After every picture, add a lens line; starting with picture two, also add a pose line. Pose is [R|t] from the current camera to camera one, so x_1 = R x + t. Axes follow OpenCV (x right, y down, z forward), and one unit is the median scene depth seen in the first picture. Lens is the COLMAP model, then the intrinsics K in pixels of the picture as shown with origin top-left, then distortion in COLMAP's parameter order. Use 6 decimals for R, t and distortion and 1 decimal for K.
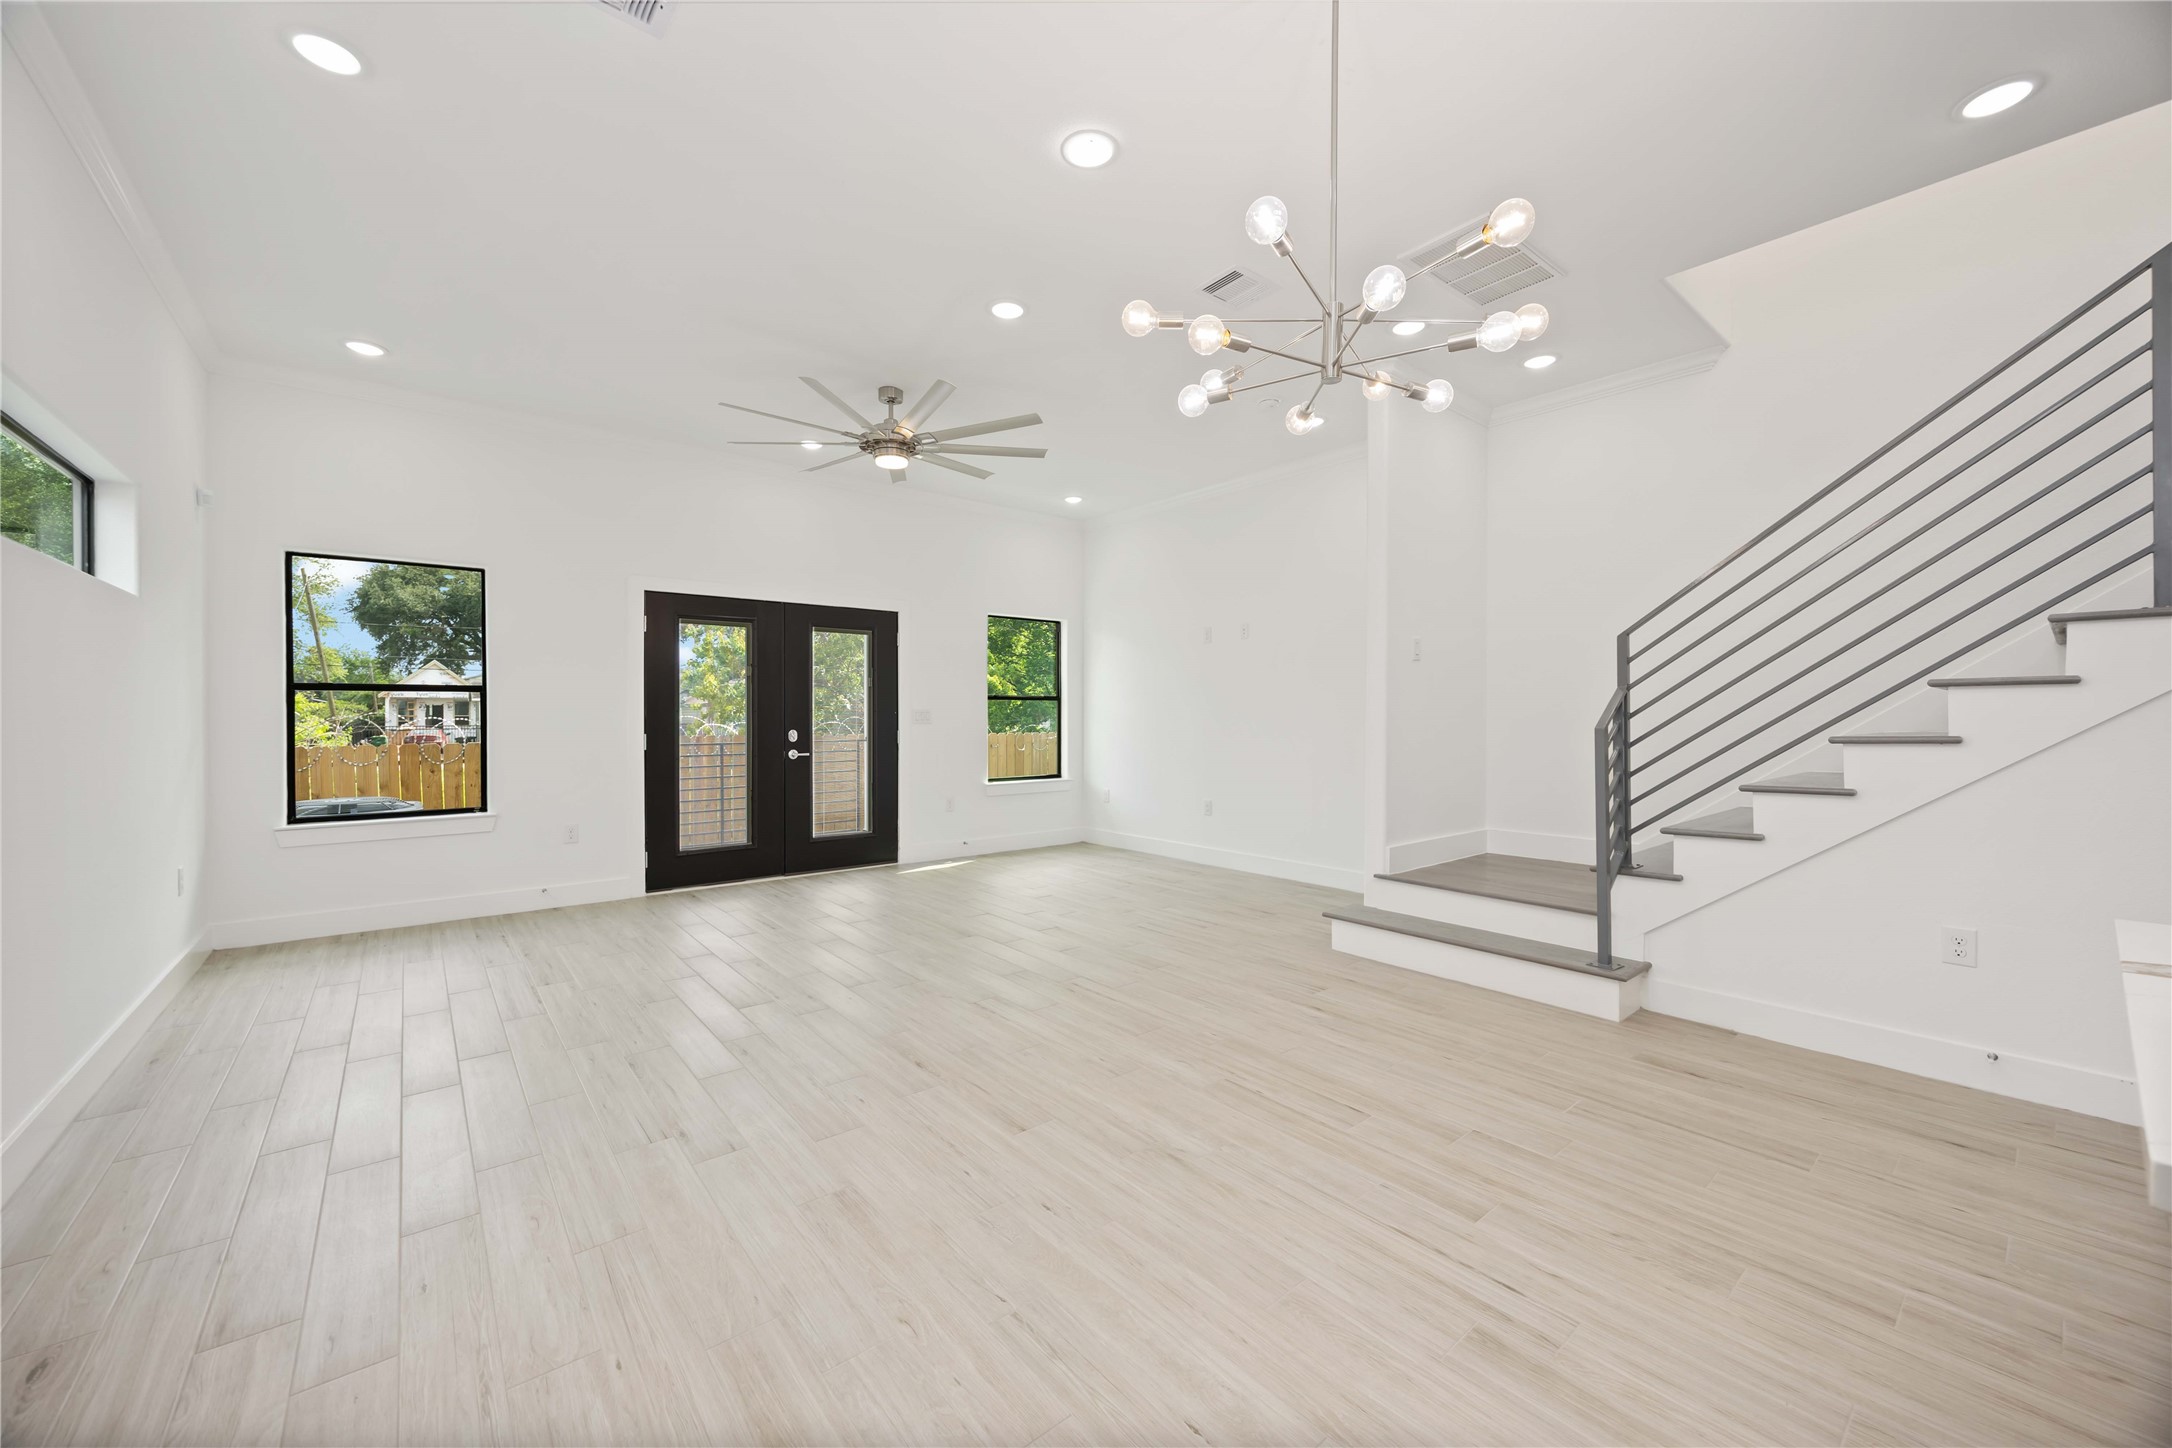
lens RADIAL K [[831.3, 0, 1093.3], [0, 831.3, 716.2], [0, 0, 1]] dist [0.002024, 0.000598]
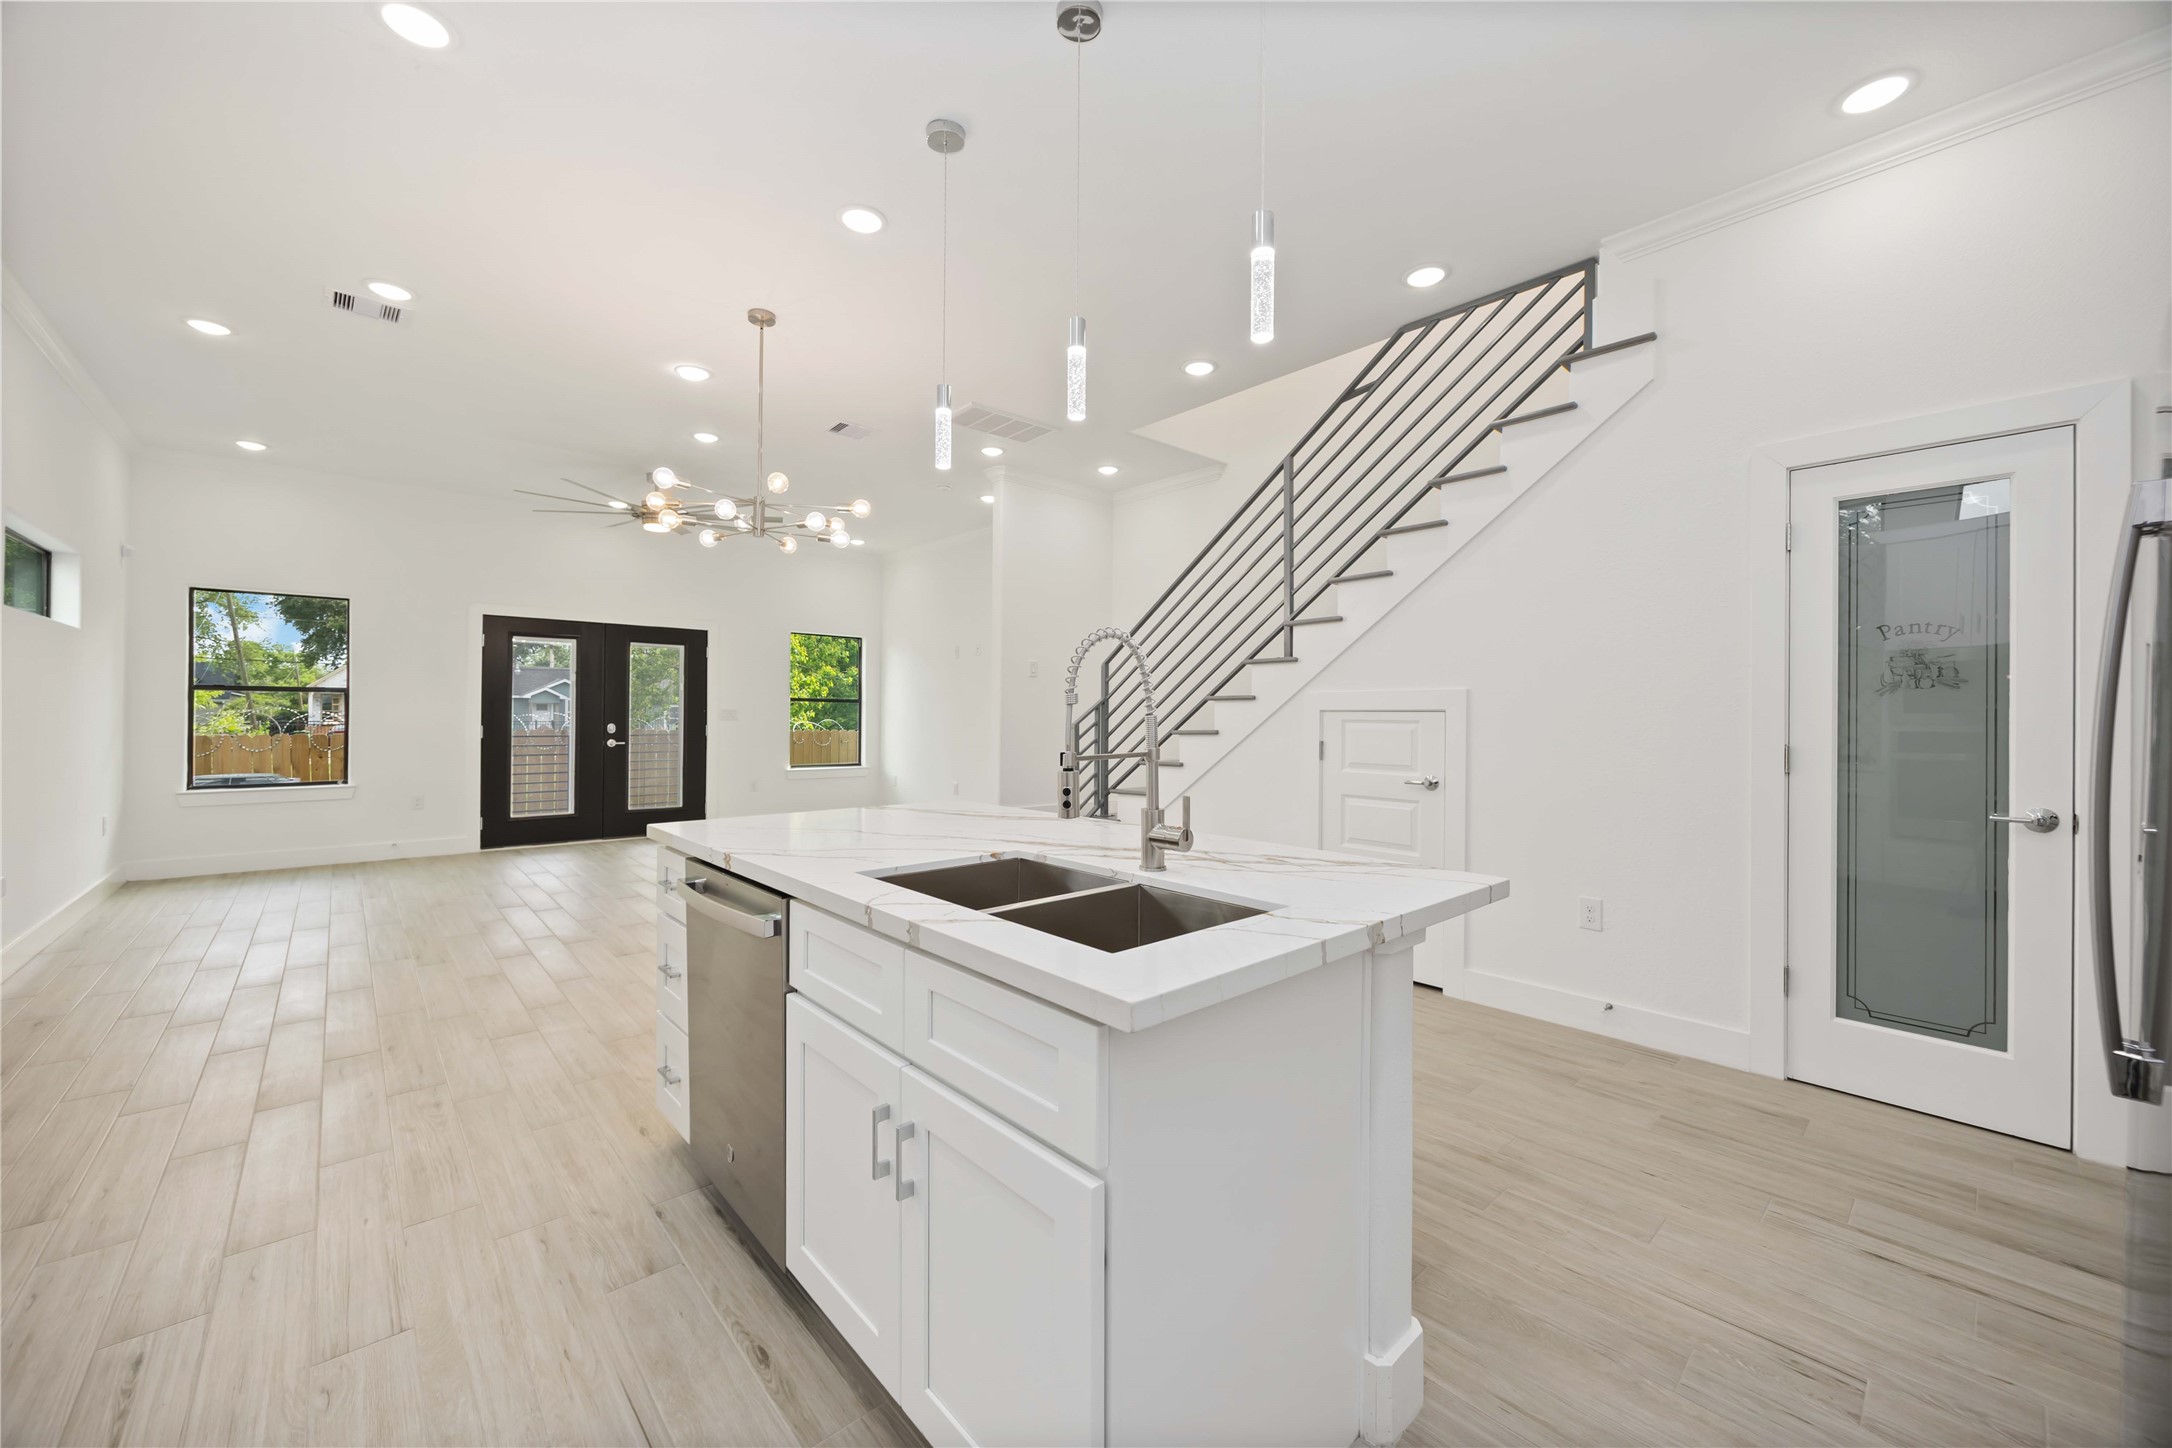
lens RADIAL K [[831.3, 0, 1087.3], [0, 831.3, 709.1], [0, 0, 1]] dist [0.002024, 0.000598]
pose [[0.999026, 0.008946, 0.043204, 0.328879], [-0.008515, 0.999912, -0.010153, 0.000960], [-0.043291, 0.009775, 0.999015, -0.315719]]
